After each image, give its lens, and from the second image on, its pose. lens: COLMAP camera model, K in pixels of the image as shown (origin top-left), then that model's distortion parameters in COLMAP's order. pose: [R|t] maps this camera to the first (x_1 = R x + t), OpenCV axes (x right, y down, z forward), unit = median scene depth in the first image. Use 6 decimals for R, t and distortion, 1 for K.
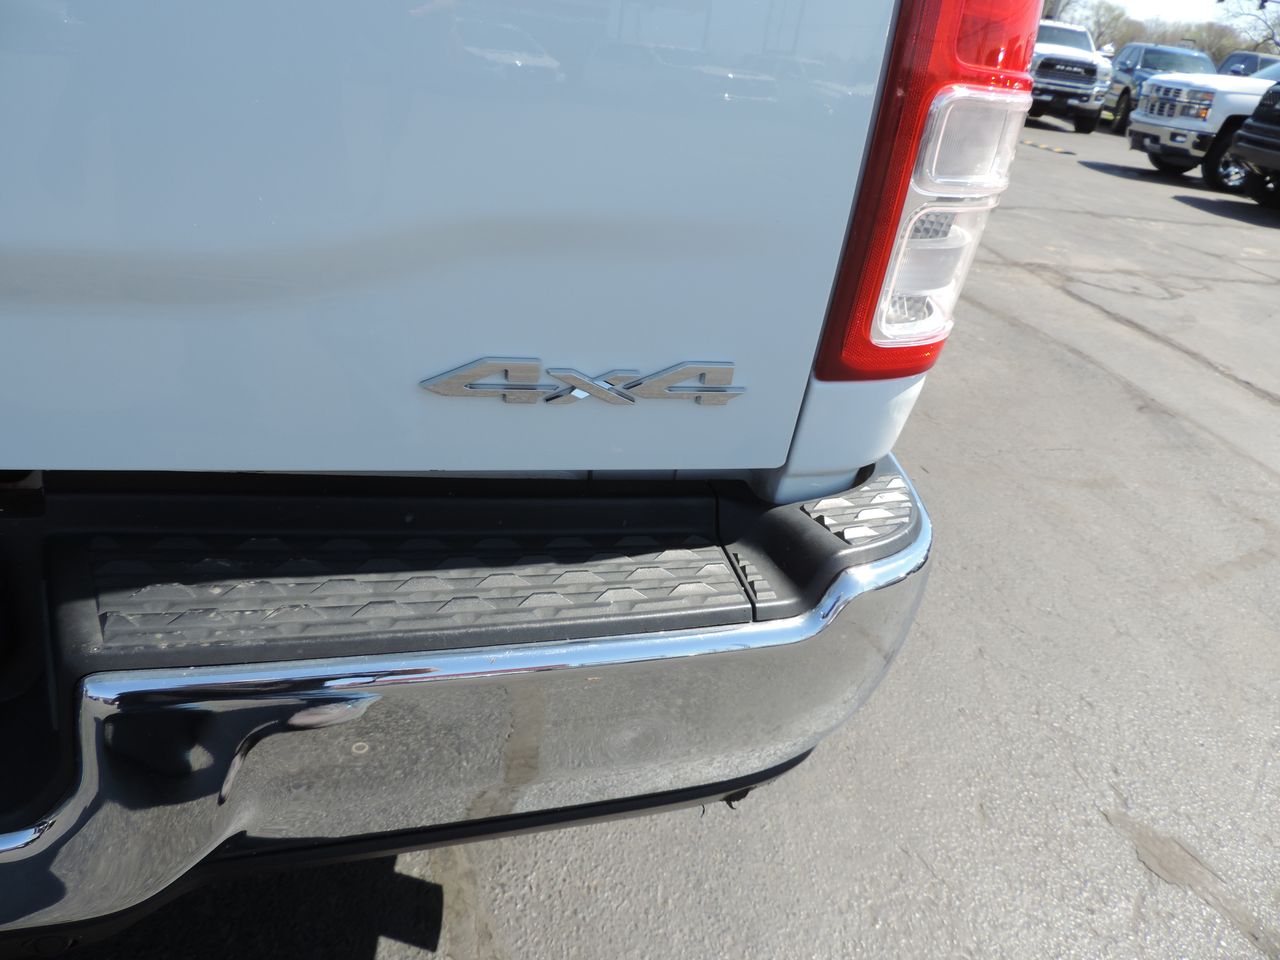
lens RADIAL K [[927.5, 0, 614.3], [0, 927.5, 477.8], [0, 0, 1]] dist [-0.002681, -0.004410]
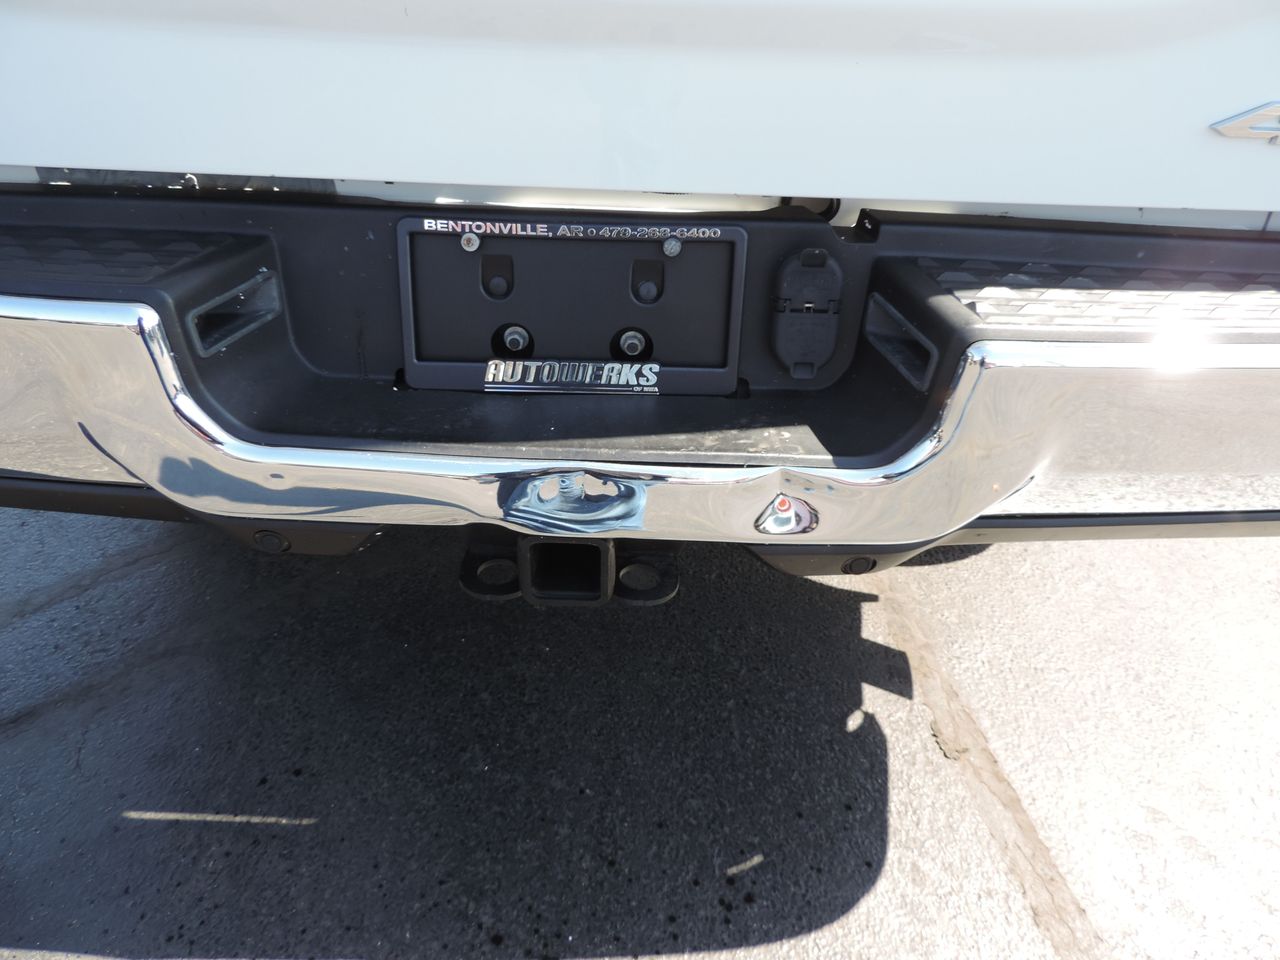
lens RADIAL K [[927.5, 0, 628.3], [0, 927.5, 477.2], [0, 0, 1]] dist [-0.002681, -0.004410]
pose [[0.973040, 0.049512, -0.225260, -0.252970], [-0.022916, 0.992608, 0.119183, 0.087912], [0.229496, -0.110808, 0.966981, -0.157187]]
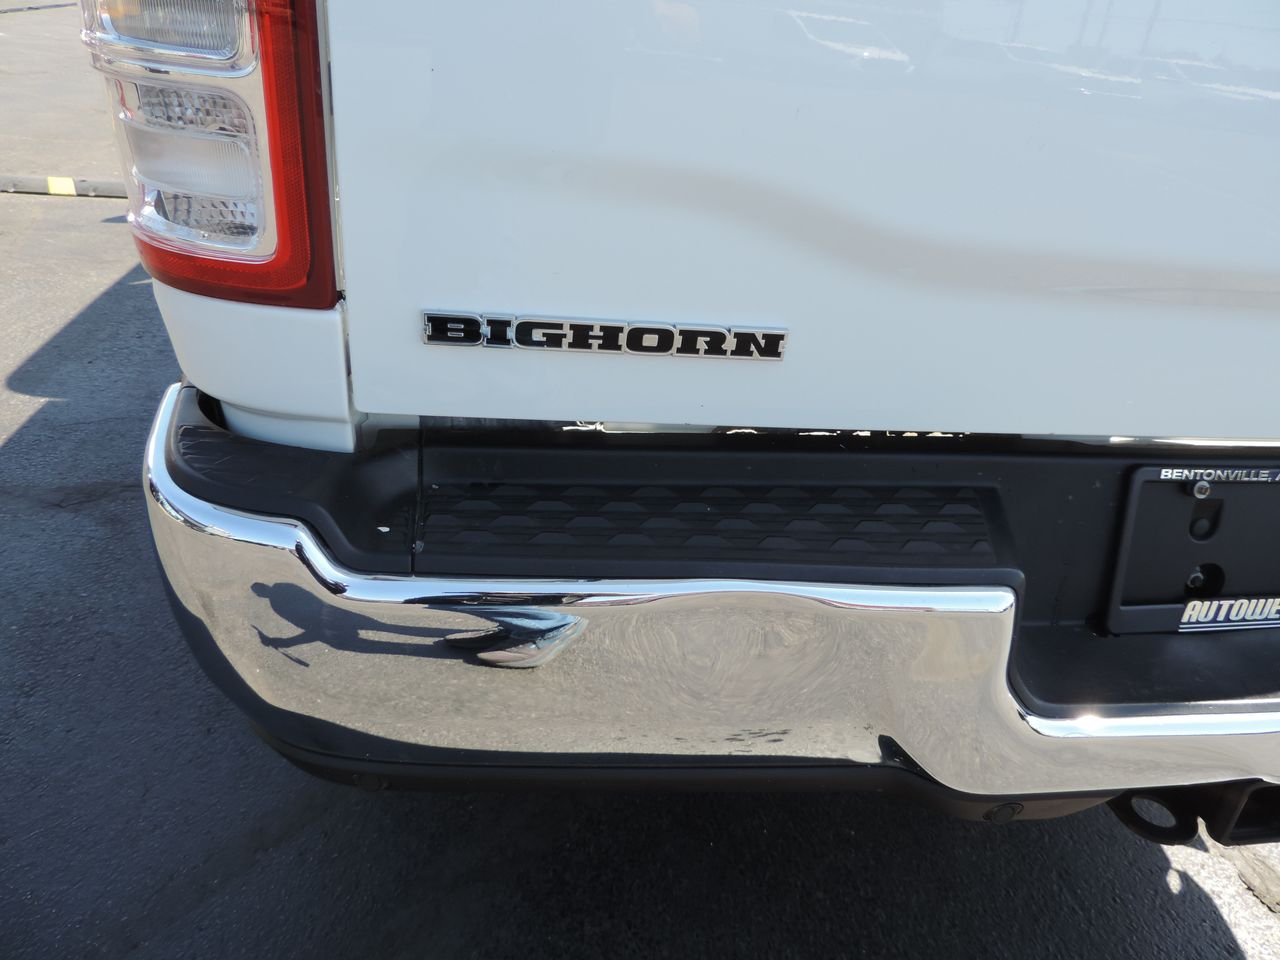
lens RADIAL K [[927.5, 0, 643.9], [0, 927.5, 491.1], [0, 0, 1]] dist [-0.002681, -0.004410]
pose [[0.998441, -0.001352, -0.055801, -0.717572], [0.002949, 0.999588, 0.028547, 0.010679], [0.055740, -0.028668, 0.998034, -0.189483]]
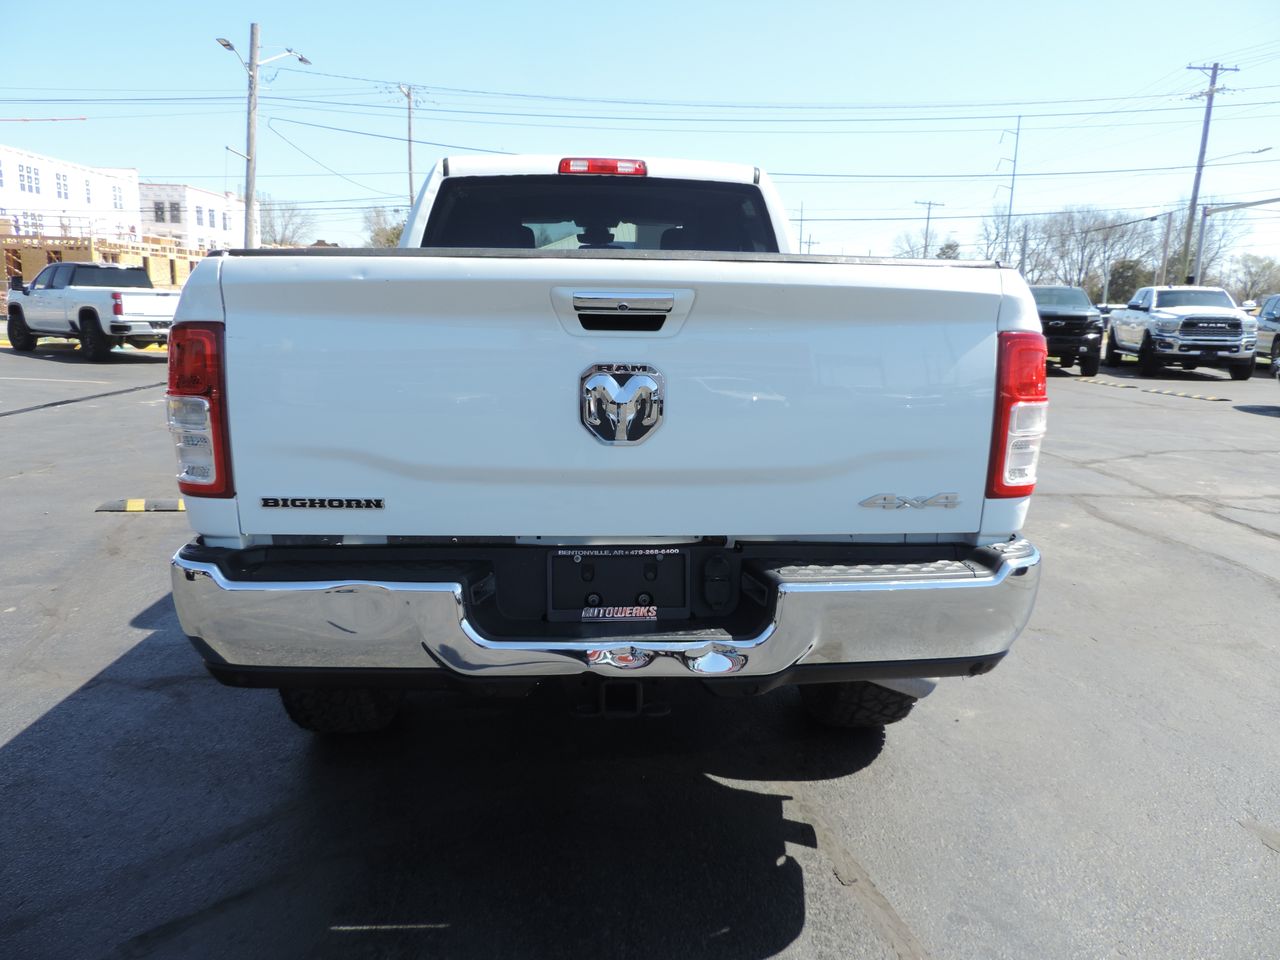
lens RADIAL K [[927.5, 0, 649.3], [0, 927.5, 468.7], [0, 0, 1]] dist [-0.002681, -0.004410]
pose [[0.987025, -0.082722, -0.137615, -0.183071], [0.036682, 0.950578, -0.308311, 0.291109], [0.156318, 0.299262, 0.941279, -0.849391]]
